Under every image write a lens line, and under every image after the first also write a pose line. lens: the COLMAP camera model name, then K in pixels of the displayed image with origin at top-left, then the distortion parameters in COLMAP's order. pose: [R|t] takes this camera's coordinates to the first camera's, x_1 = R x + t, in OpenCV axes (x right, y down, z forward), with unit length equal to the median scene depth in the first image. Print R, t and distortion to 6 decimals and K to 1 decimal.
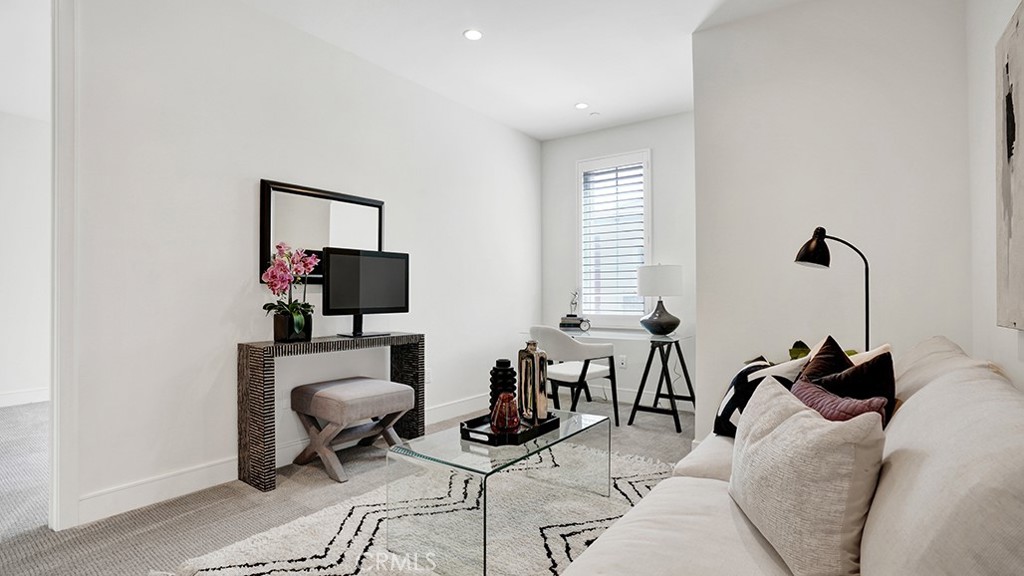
lens RADIAL K [[495.1, 0, 520.9], [0, 495.1, 289.7], [0, 0, 1]] dist [-0.031044, 0.000606]
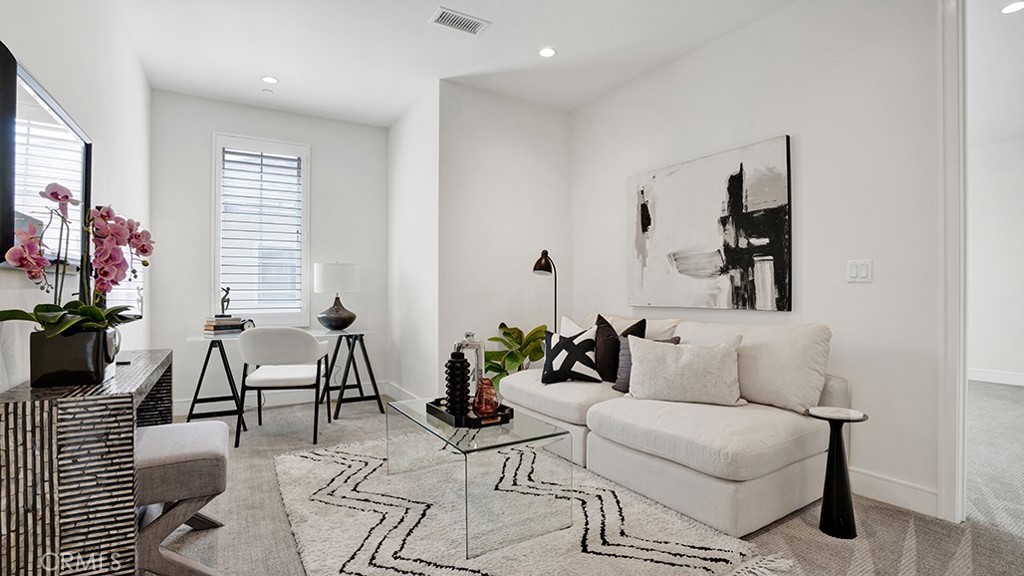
lens RADIAL K [[482.5, 0, 510.6], [0, 482.5, 284.2], [0, 0, 1]] dist [-0.045939, 0.000804]
pose [[0.384638, 0.018843, 0.922875, -0.575729], [-0.011079, 0.999814, -0.015796, 0.007731], [-0.923001, -0.004149, 0.384775, 0.302521]]
